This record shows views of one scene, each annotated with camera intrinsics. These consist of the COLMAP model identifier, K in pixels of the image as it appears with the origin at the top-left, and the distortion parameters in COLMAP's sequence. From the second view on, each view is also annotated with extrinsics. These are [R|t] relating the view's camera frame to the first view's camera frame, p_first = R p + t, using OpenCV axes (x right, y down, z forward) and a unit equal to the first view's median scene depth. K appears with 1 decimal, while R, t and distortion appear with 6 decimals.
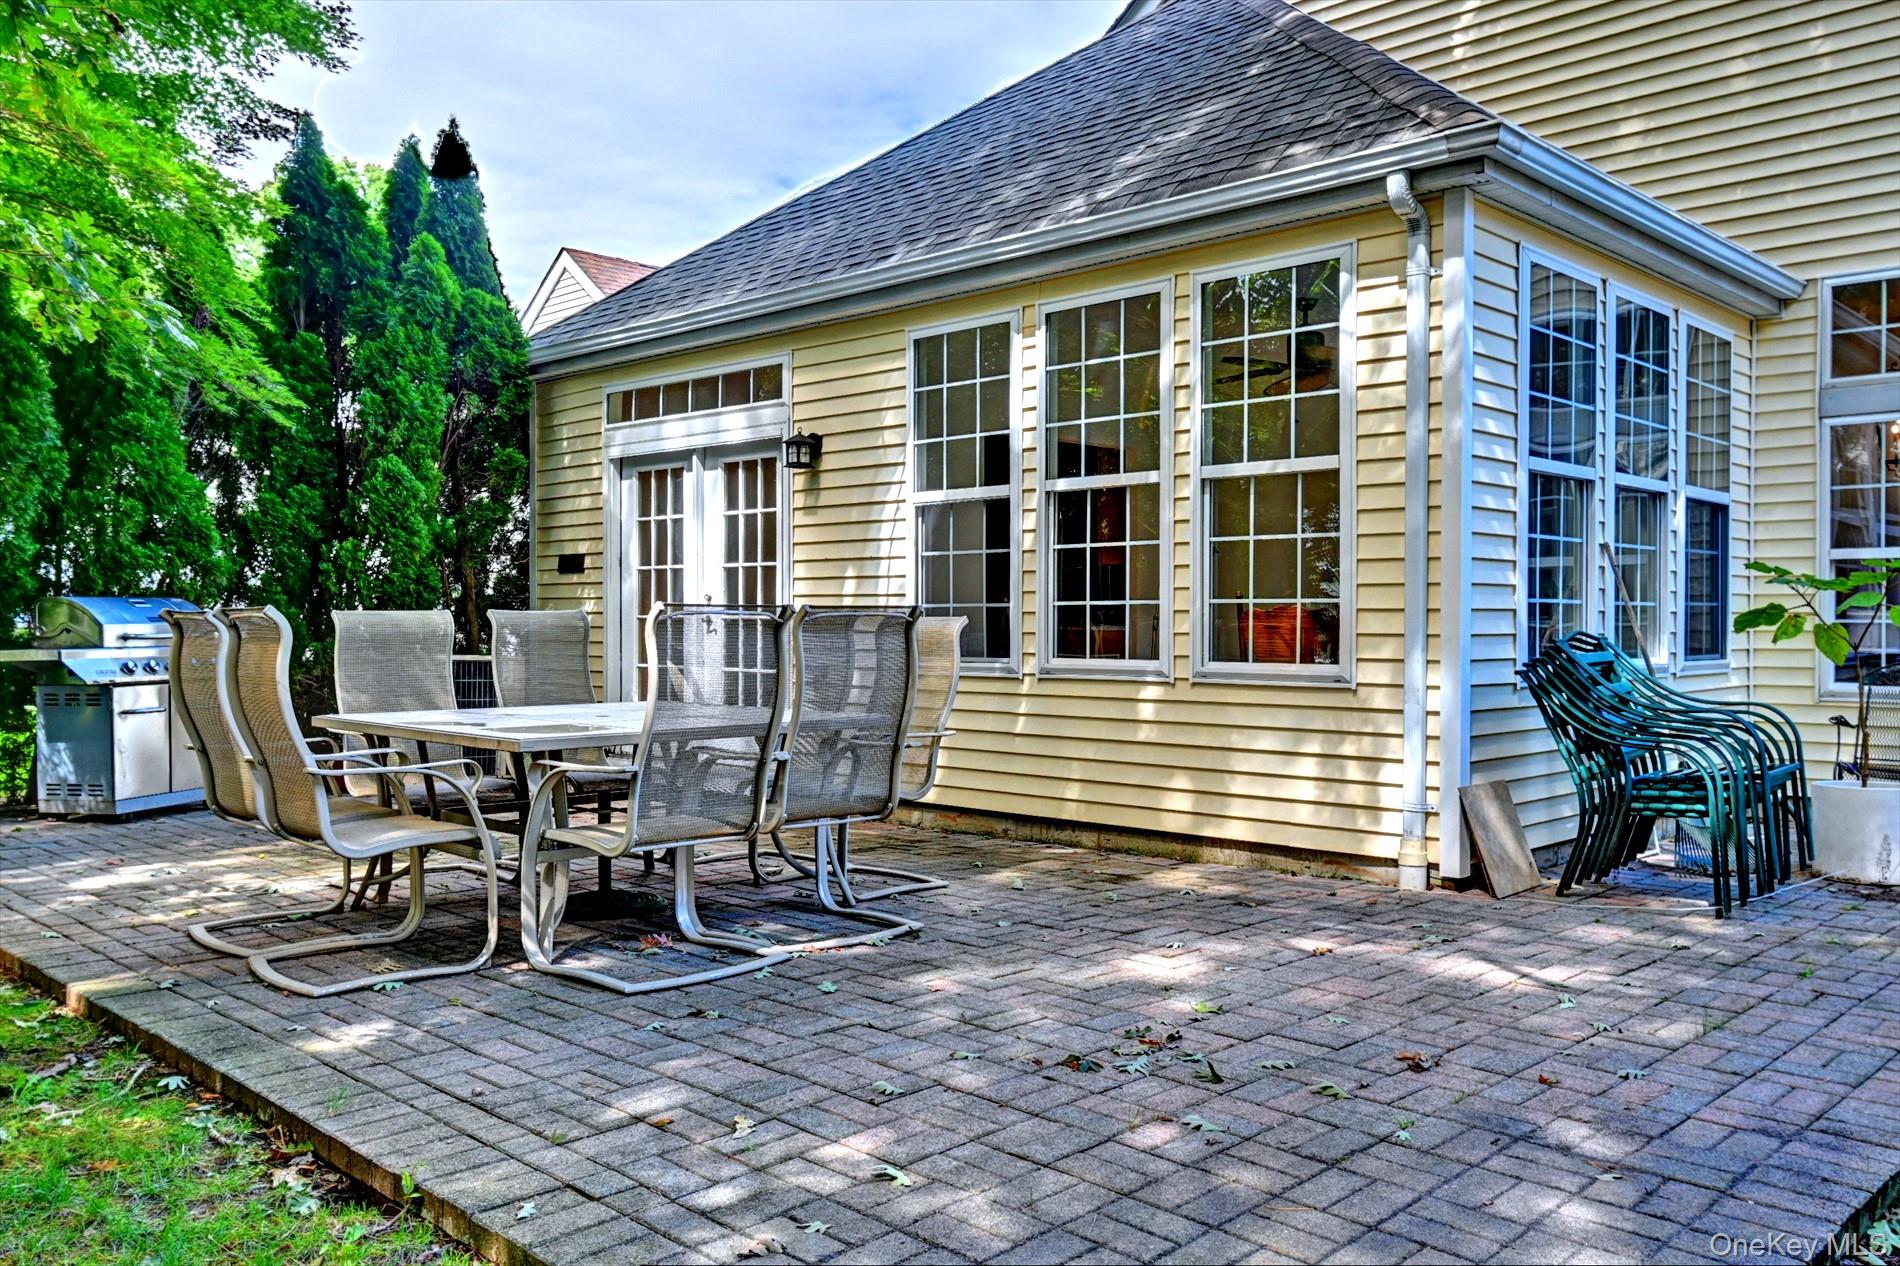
lens RADIAL K [[1531.9, 0, 952.3], [0, 1531.9, 626.1], [0, 0, 1]] dist [0.013365, -0.020338]
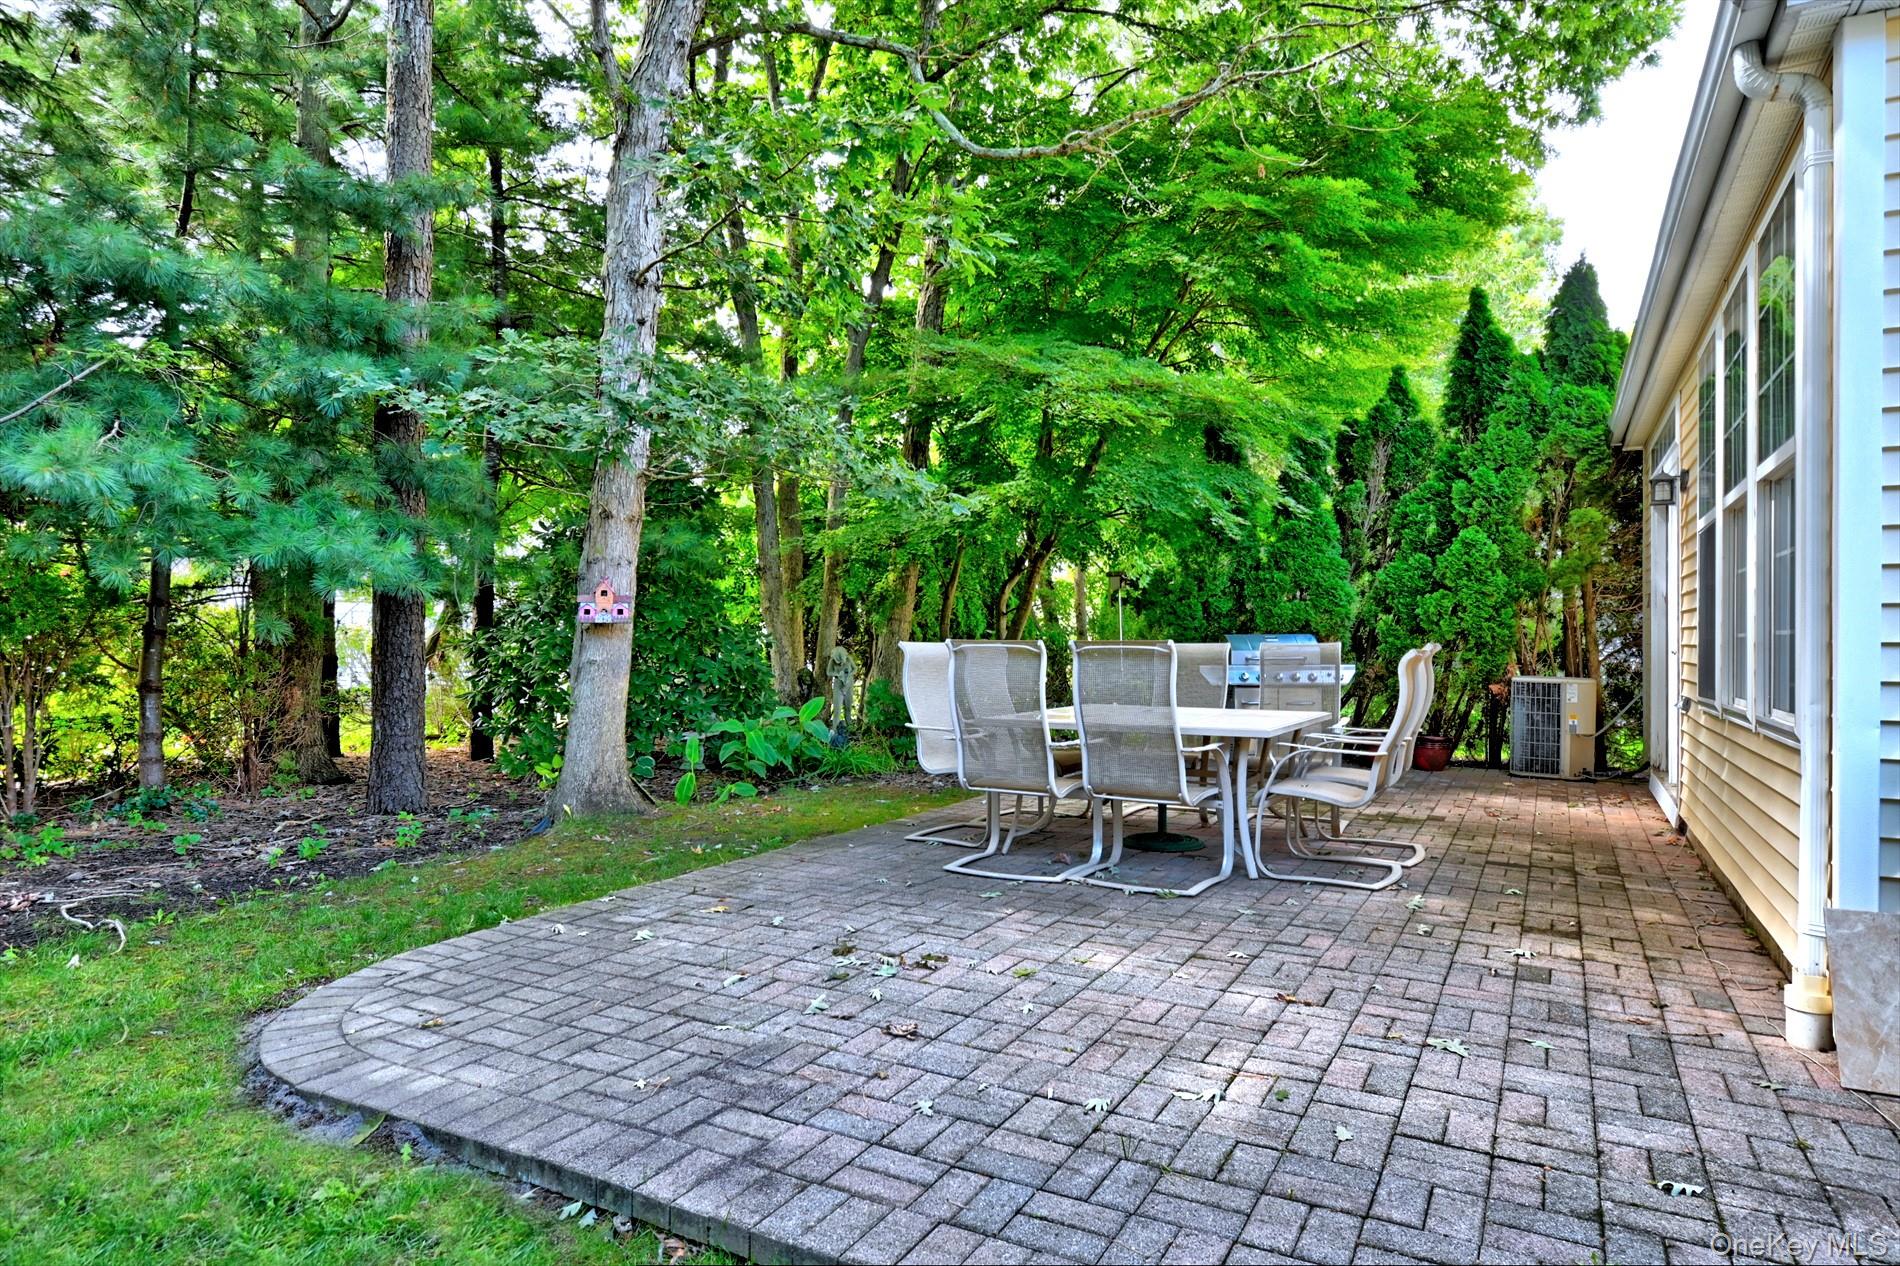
lens RADIAL K [[1076.6, 0, 959.1], [0, 1076.6, 635.4], [0, 0, 1]] dist [0.000267, -0.002127]
pose [[0.270622, -0.003428, -0.962680, 1.157139], [-0.011232, 0.999914, -0.006718, -0.015674], [0.962620, 0.012631, 0.270560, 0.843358]]
